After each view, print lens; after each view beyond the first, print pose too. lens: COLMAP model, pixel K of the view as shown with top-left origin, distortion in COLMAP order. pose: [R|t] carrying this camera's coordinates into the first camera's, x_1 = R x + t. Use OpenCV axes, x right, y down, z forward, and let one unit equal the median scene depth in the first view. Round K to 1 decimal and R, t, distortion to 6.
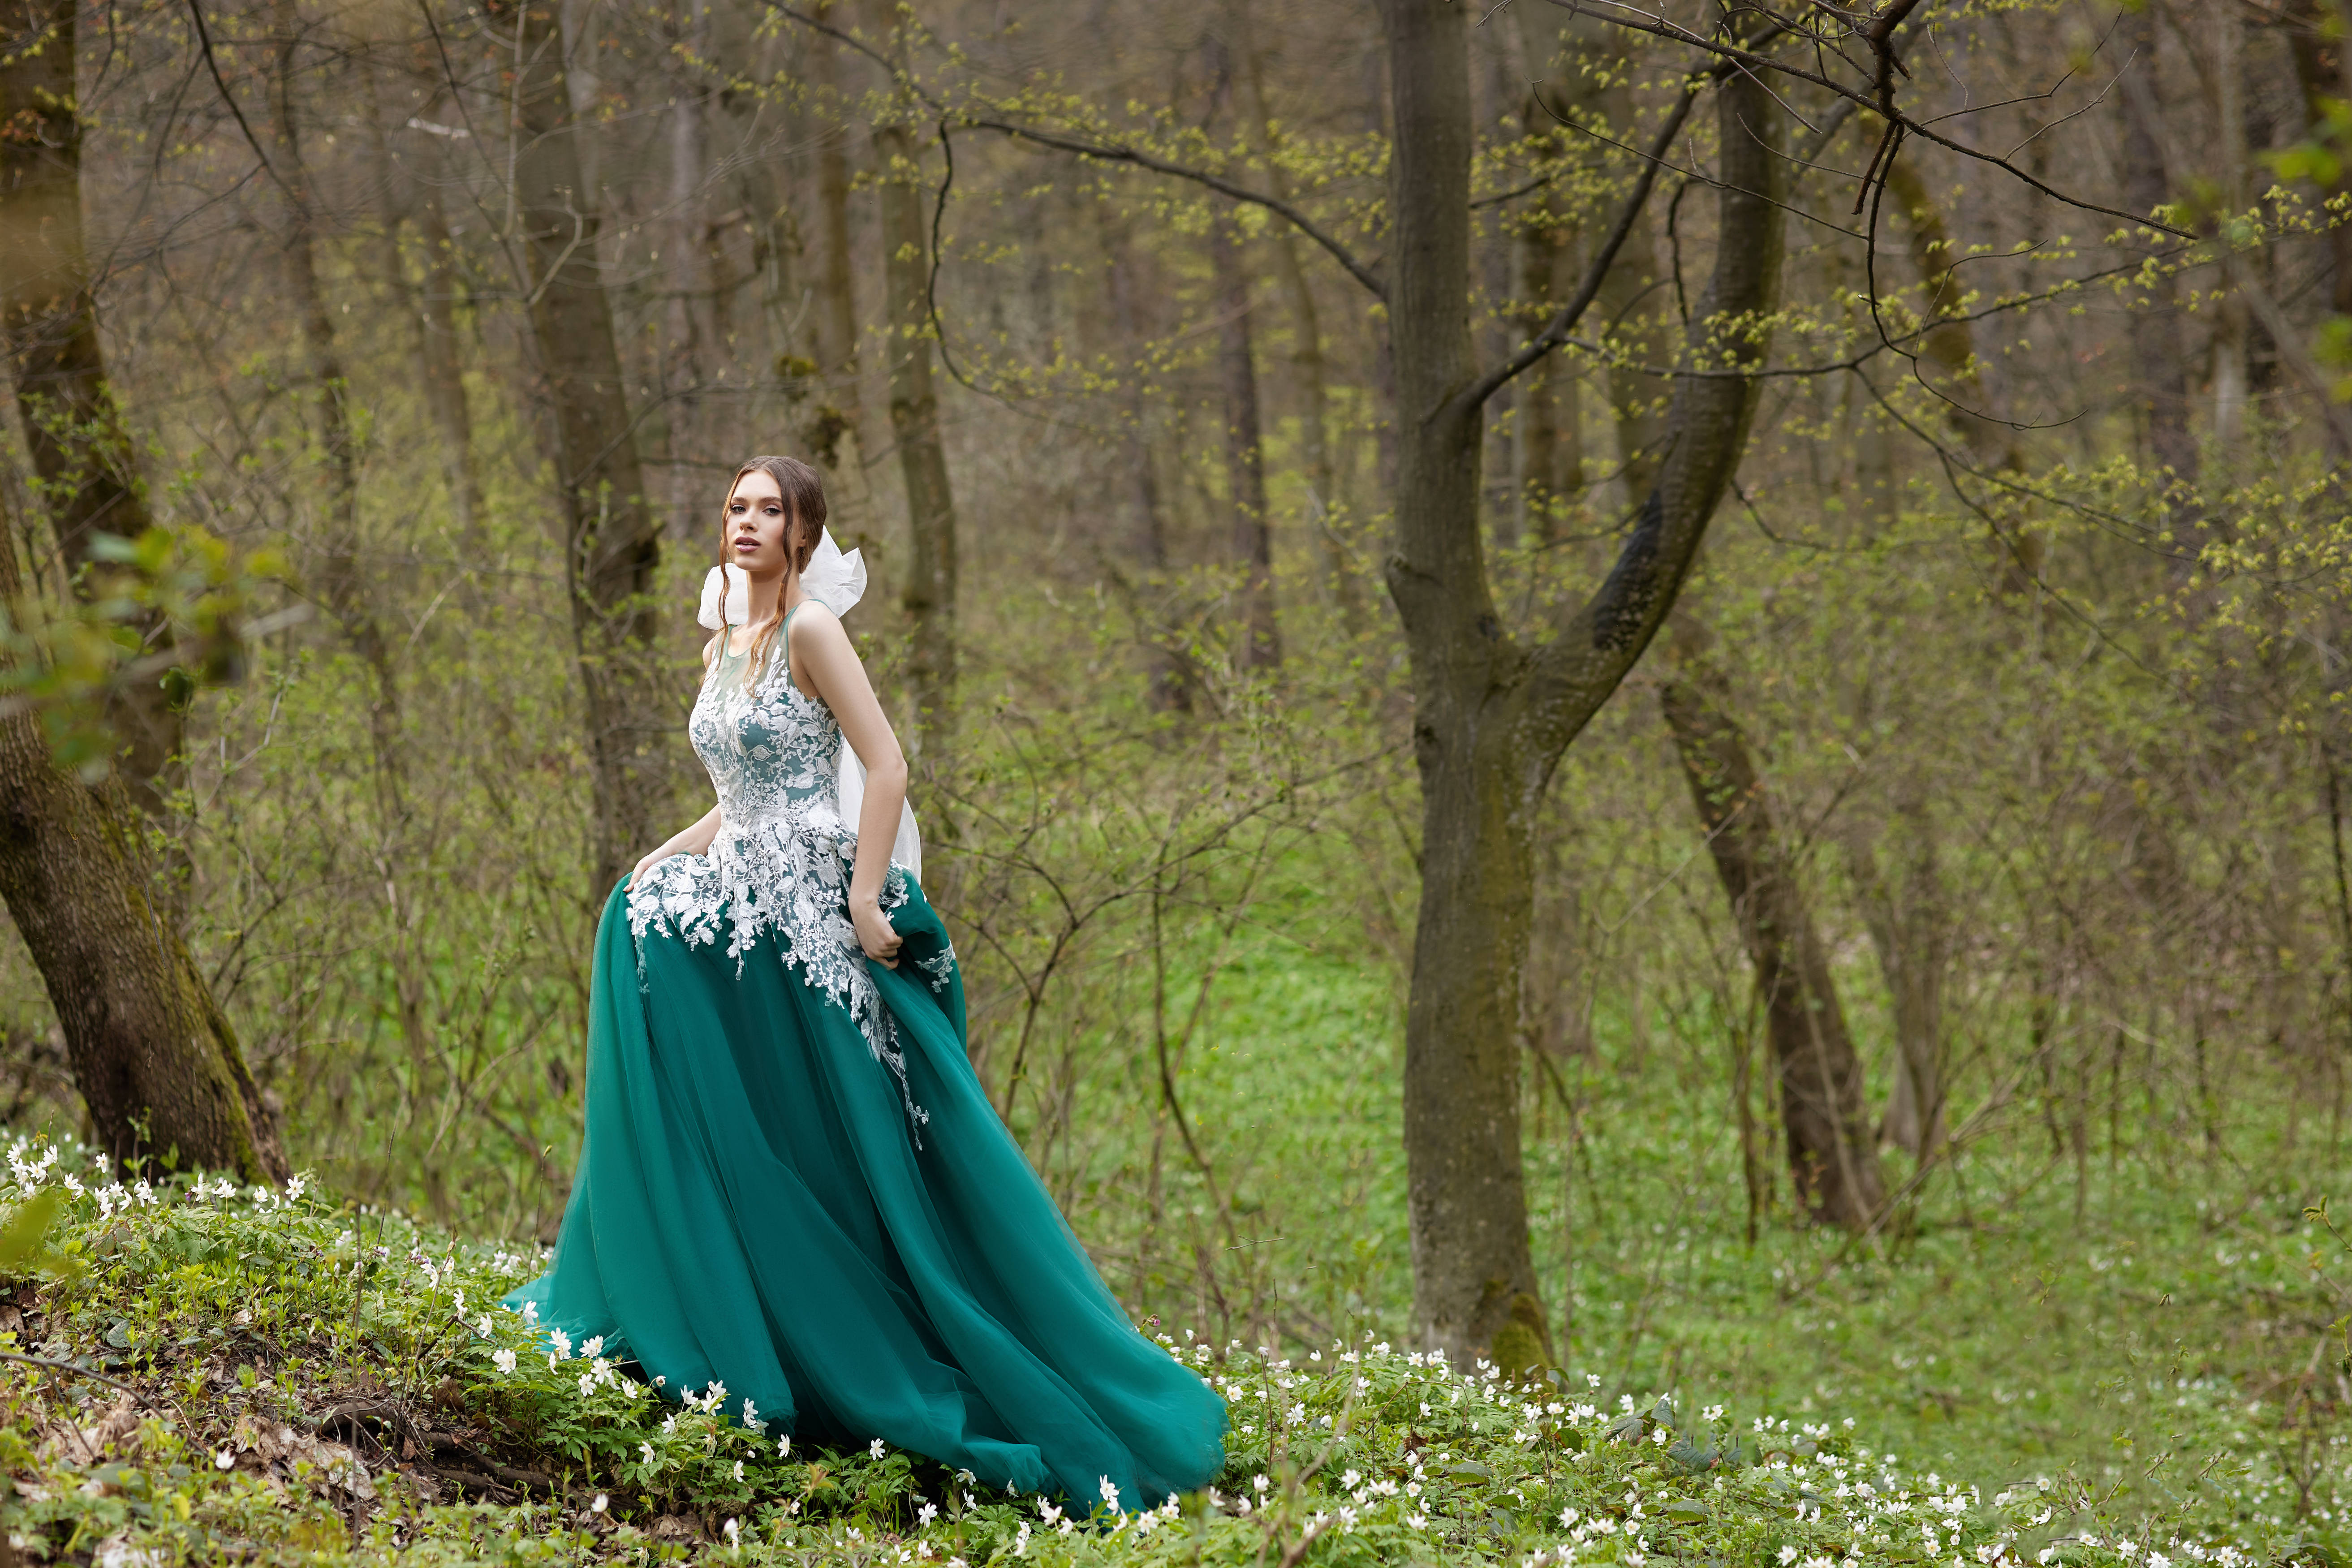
lens RADIAL K [[11527.0, 0, 1176.0], [0, 11527.0, 784.0], [0, 0, 1]] dist [6.214357, -802.368138]
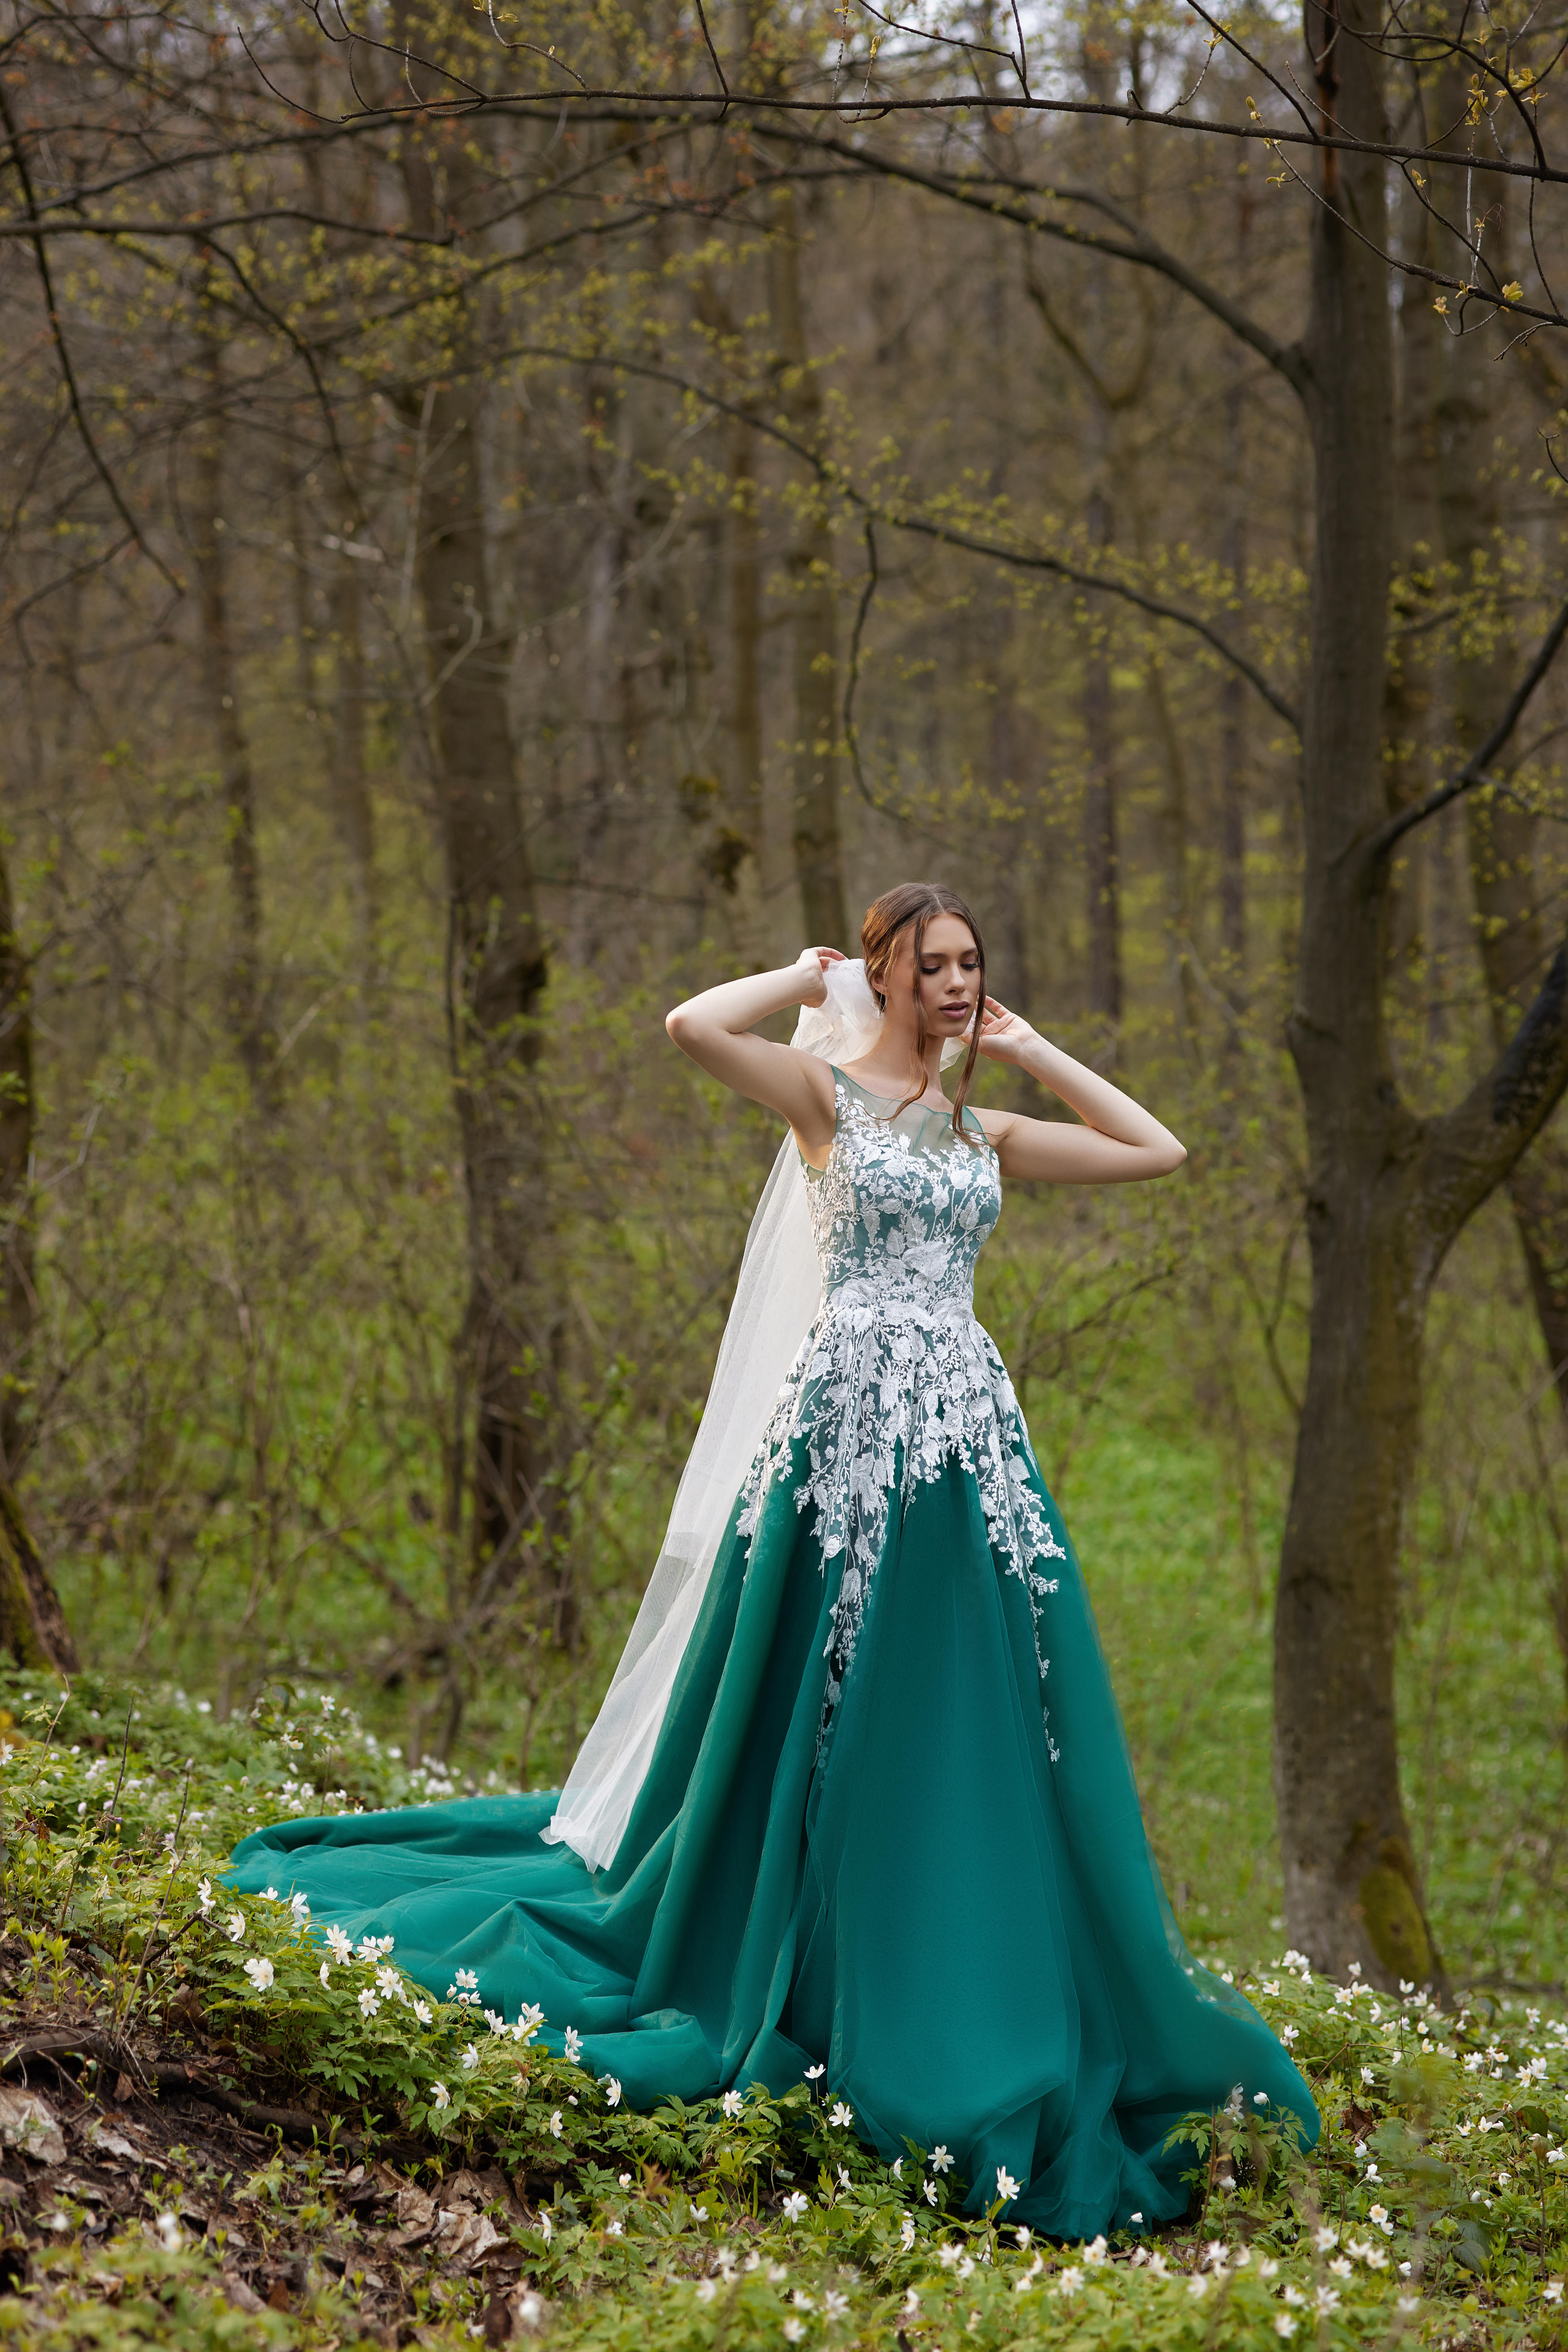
lens RADIAL K [[11527.0, 0, 784.0], [0, 11527.0, 1176.0], [0, 0, 1]] dist [6.214357, -802.368138]
pose [[0.998540, 0.048521, -0.023758, -0.006931], [-0.048627, 0.998809, -0.003941, -0.002018], [0.023539, 0.005090, 0.999710, 0.223273]]
